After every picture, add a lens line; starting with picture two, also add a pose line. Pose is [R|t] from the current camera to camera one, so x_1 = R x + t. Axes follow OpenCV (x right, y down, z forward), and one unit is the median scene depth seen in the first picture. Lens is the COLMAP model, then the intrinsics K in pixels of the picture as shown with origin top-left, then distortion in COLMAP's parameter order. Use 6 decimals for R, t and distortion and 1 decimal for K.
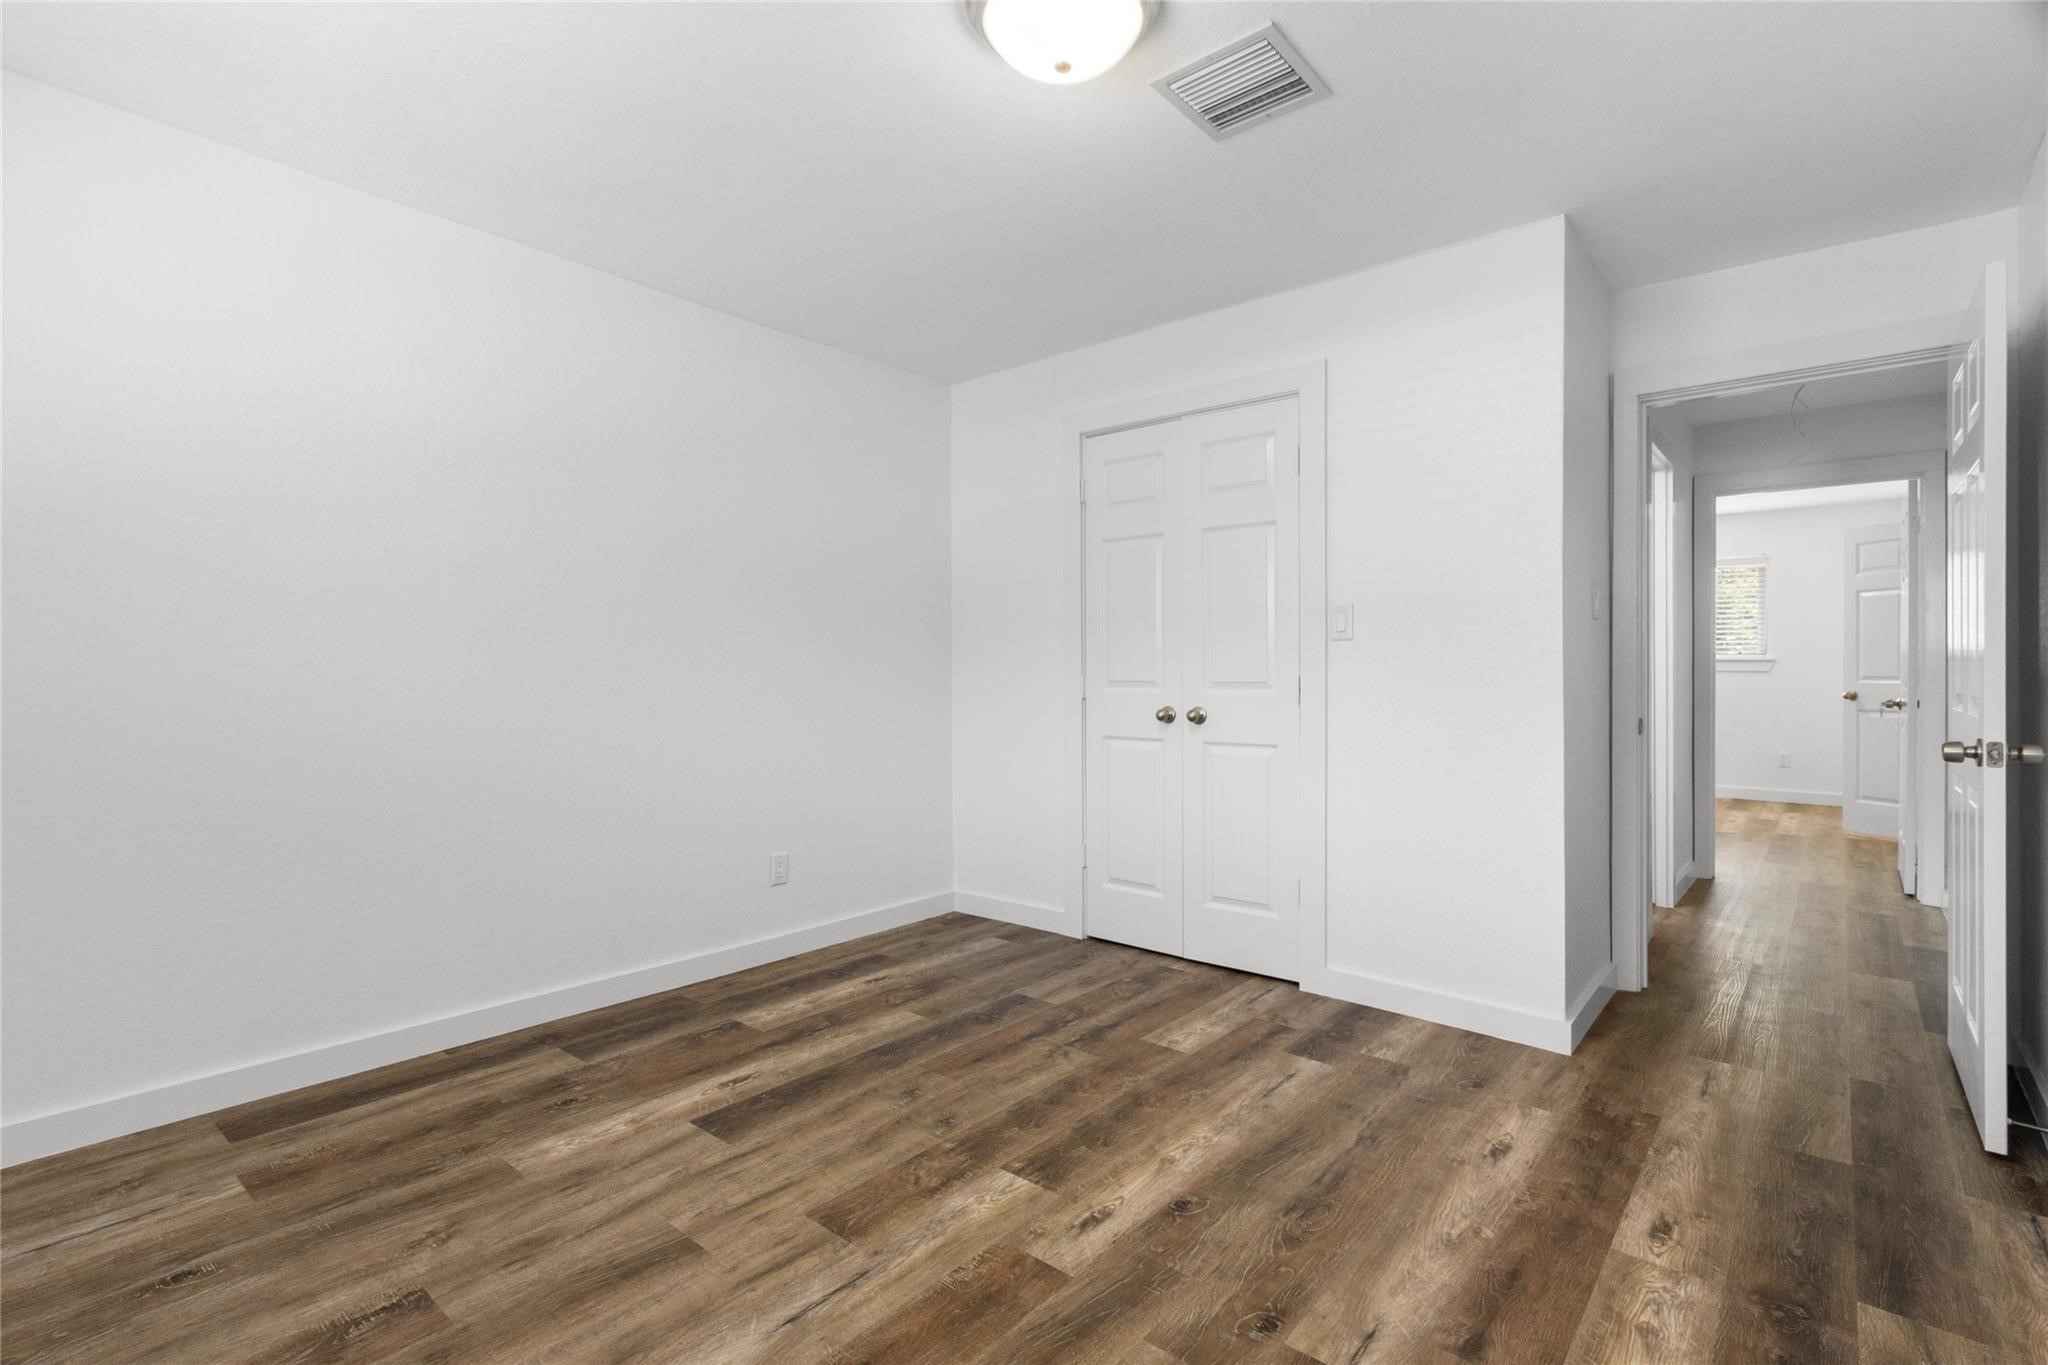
lens RADIAL K [[946.4, 0, 1024.0], [0, 946.4, 682.5], [0, 0, 1]] dist [0.002790, -0.001007]
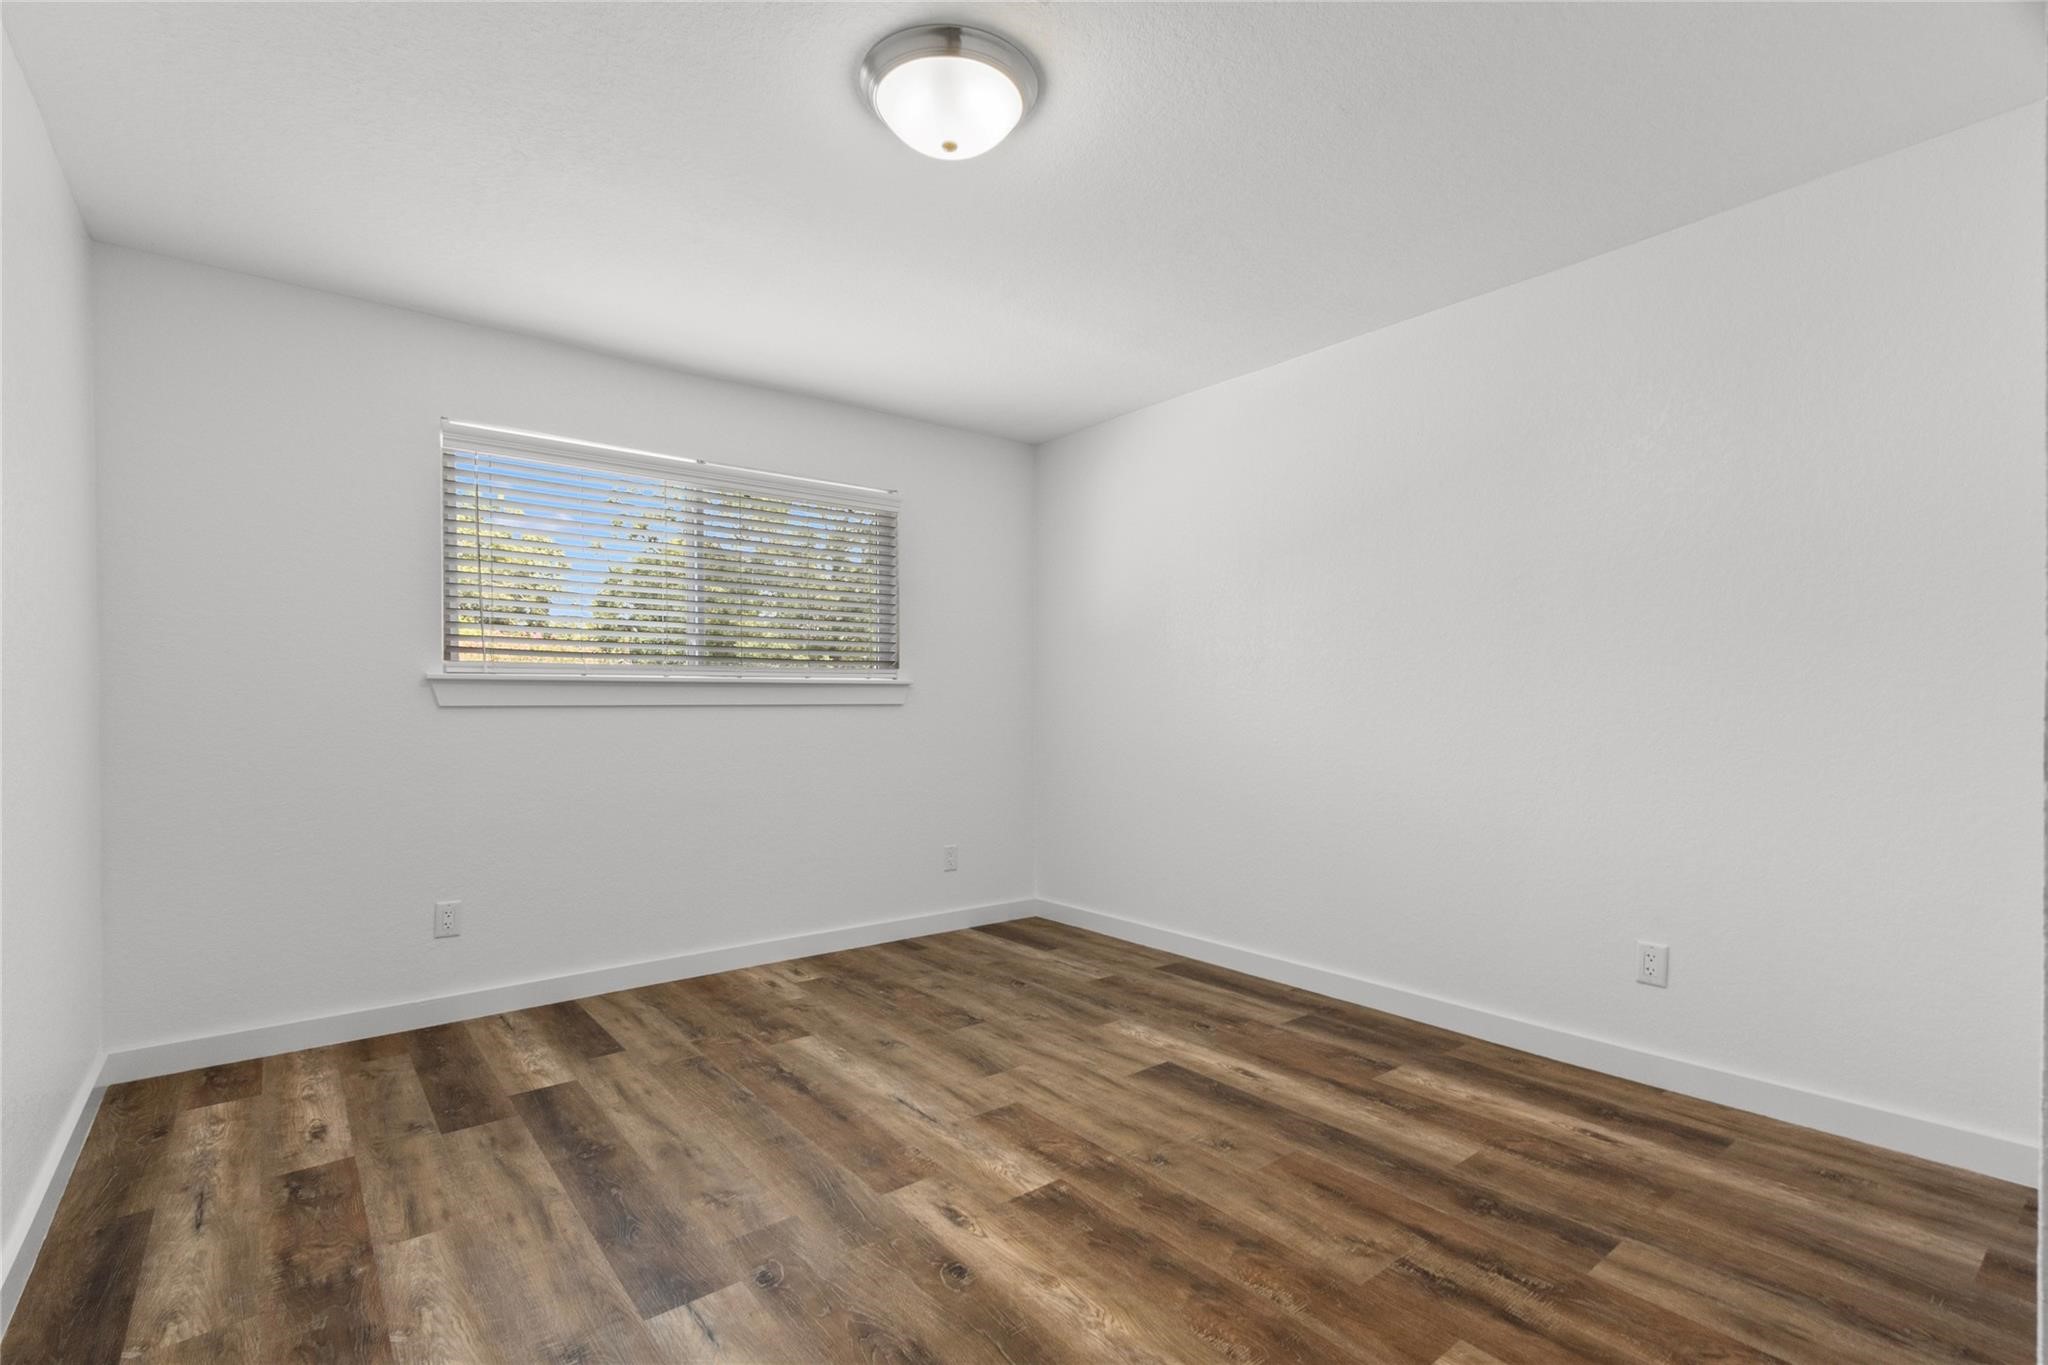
lens RADIAL K [[946.4, 0, 1024.0], [0, 946.4, 682.5], [0, 0, 1]] dist [0.002790, -0.001007]
pose [[-0.193256, -0.024947, -0.980831, 0.869231], [-0.006172, 0.999688, -0.024210, -0.003603], [0.981129, 0.001375, -0.193350, 0.998899]]
